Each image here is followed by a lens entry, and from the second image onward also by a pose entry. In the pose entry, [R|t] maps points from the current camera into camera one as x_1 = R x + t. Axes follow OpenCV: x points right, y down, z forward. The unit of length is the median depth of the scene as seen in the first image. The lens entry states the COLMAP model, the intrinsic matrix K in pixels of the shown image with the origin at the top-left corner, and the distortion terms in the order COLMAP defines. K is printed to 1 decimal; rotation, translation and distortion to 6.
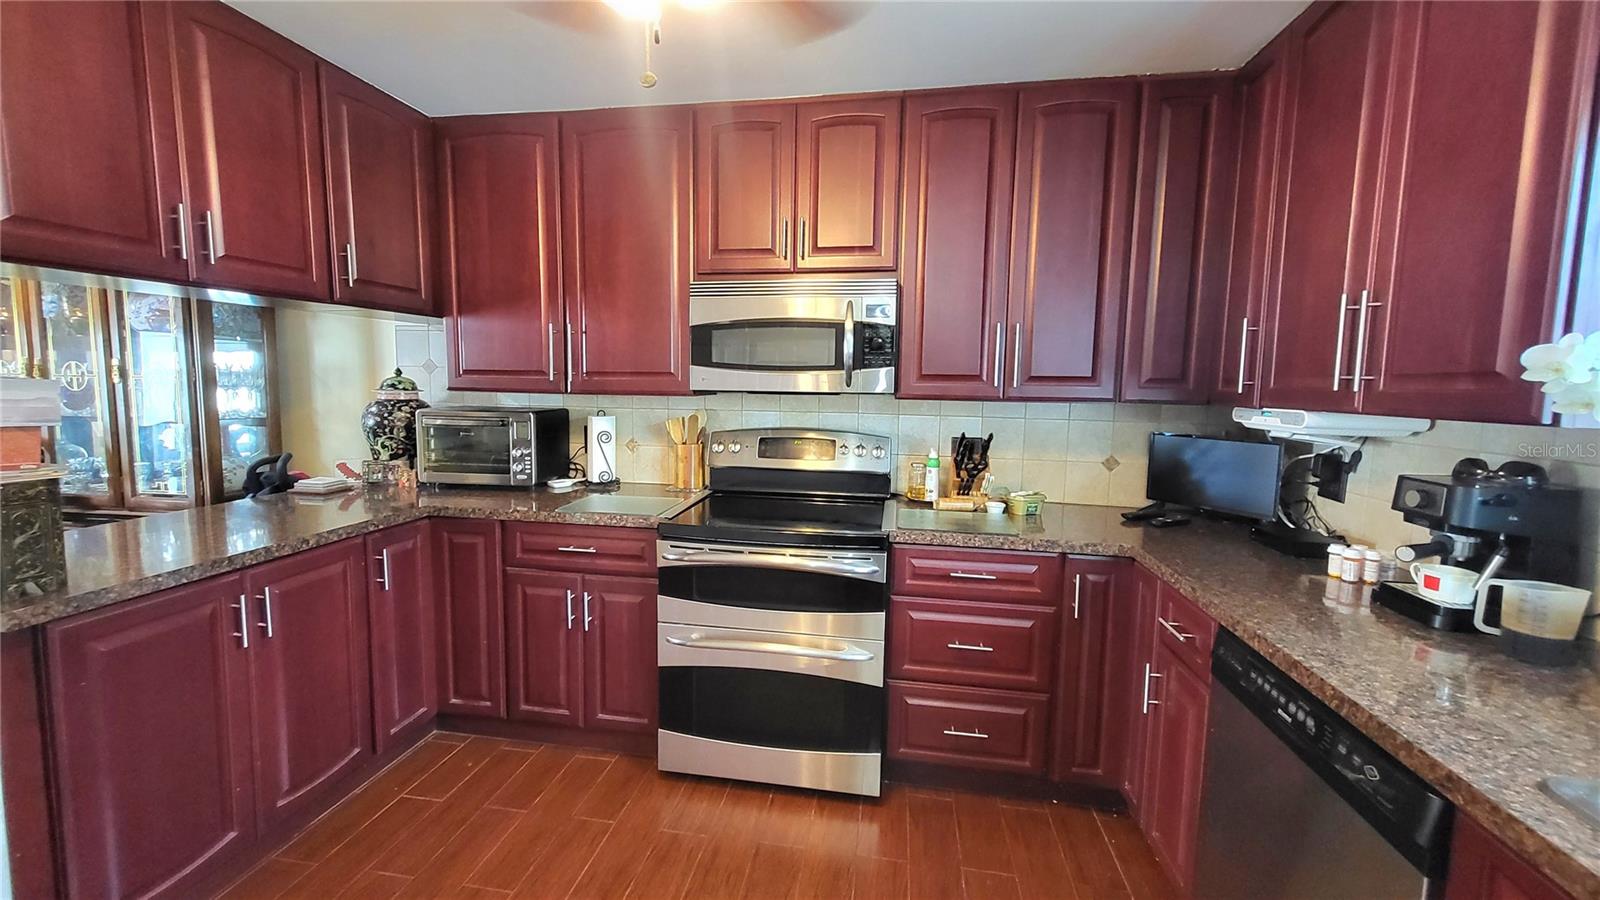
lens RADIAL K [[626.7, 0, 794.5], [0, 626.7, 437.3], [0, 0, 1]] dist [0.016821, -0.005750]
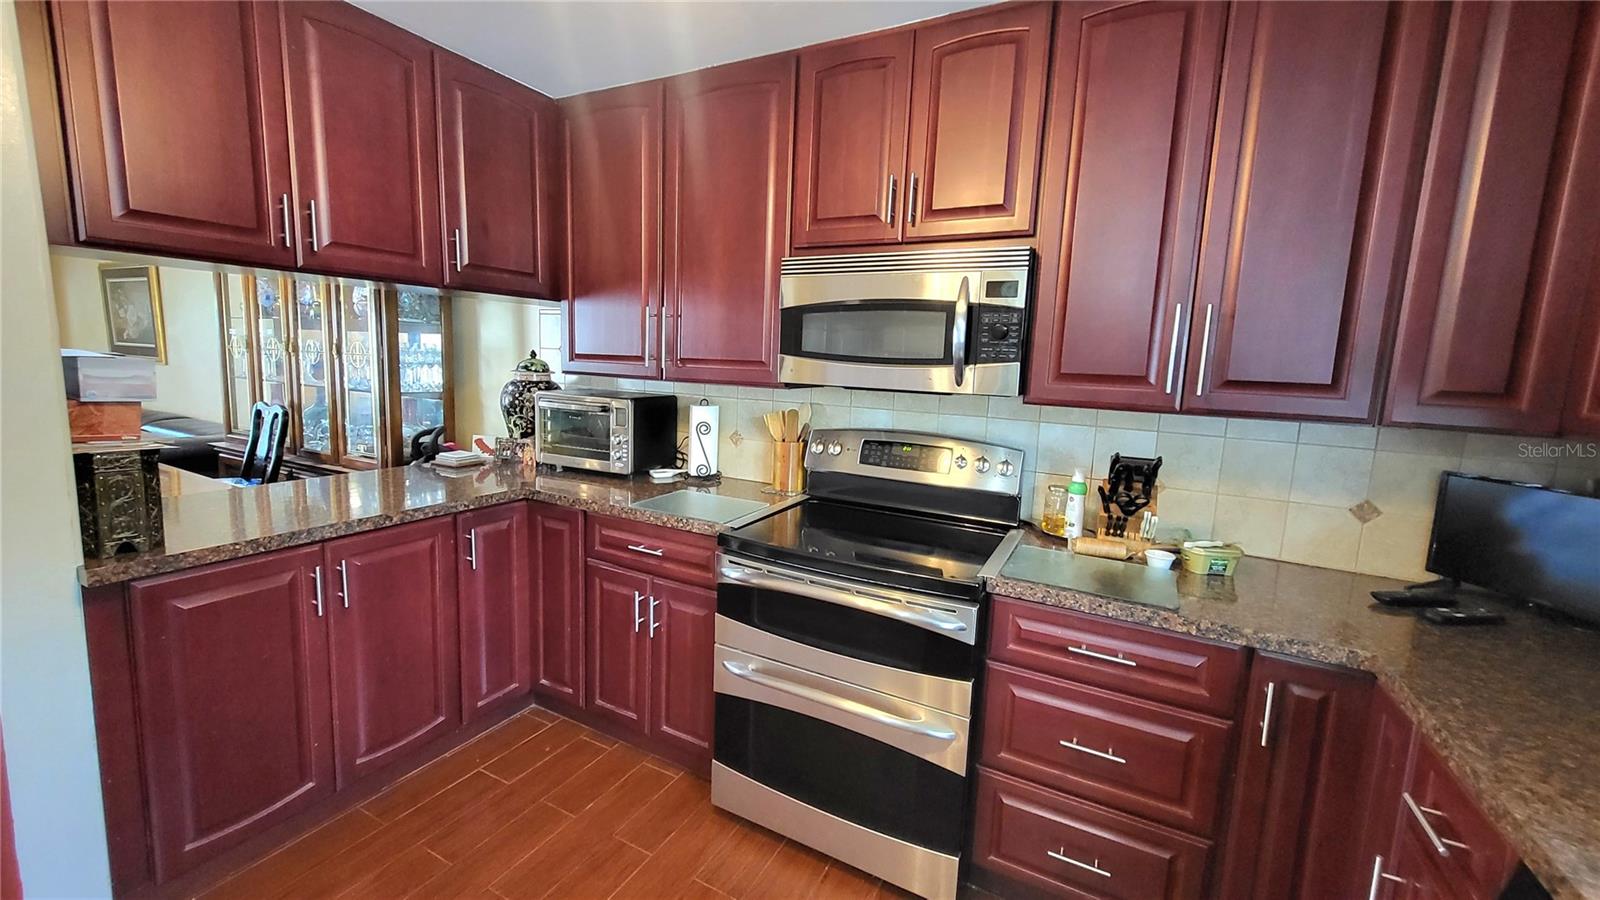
lens RADIAL K [[626.7, 0, 794.5], [0, 626.7, 437.3], [0, 0, 1]] dist [0.016821, -0.005750]
pose [[0.948880, 0.062125, -0.309463, 0.136693], [-0.053739, 0.997922, 0.035557, -0.032267], [0.311029, -0.017109, 0.950247, 0.177757]]
